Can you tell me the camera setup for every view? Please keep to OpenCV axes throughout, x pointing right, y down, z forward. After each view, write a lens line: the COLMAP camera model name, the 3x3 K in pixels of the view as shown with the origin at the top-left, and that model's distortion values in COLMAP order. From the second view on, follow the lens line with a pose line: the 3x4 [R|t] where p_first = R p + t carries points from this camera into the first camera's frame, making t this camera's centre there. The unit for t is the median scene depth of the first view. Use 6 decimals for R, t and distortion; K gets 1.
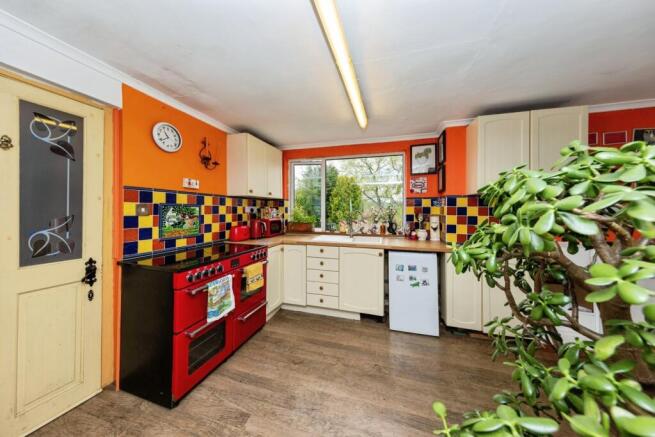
lens RADIAL K [[204.3, 0, 325.2], [0, 204.3, 209.7], [0, 0, 1]] dist [-0.001615, -0.000035]
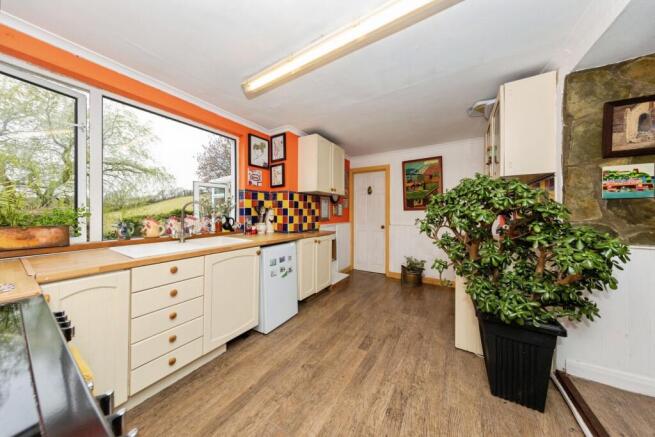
lens RADIAL K [[204.3, 0, 326.4], [0, 204.3, 212.9], [0, 0, 1]] dist [-0.001615, -0.000035]
pose [[0.271958, -0.007491, 0.962280, -0.424035], [-0.006627, 0.999931, 0.009657, 0.039172], [-0.962286, -0.009003, 0.271890, 0.454994]]
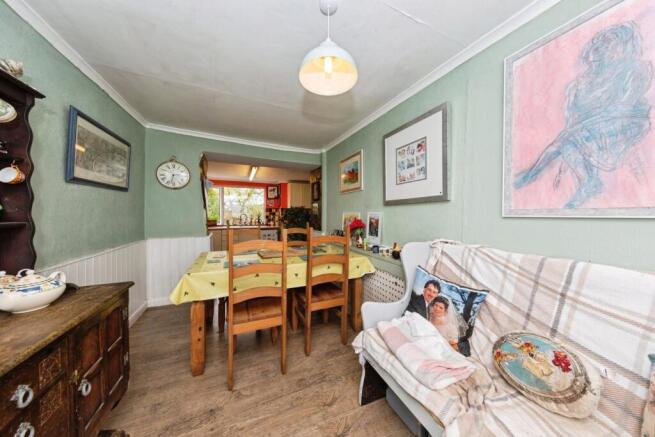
lens RADIAL K [[204.3, 0, 329.2], [0, 204.3, 215.2], [0, 0, 1]] dist [-0.001615, -0.000035]
pose [[0.762426, -0.004979, 0.647056, -0.619779], [-0.001400, 0.999955, 0.009343, -0.000624], [-0.647073, -0.008029, 0.762385, -1.381789]]
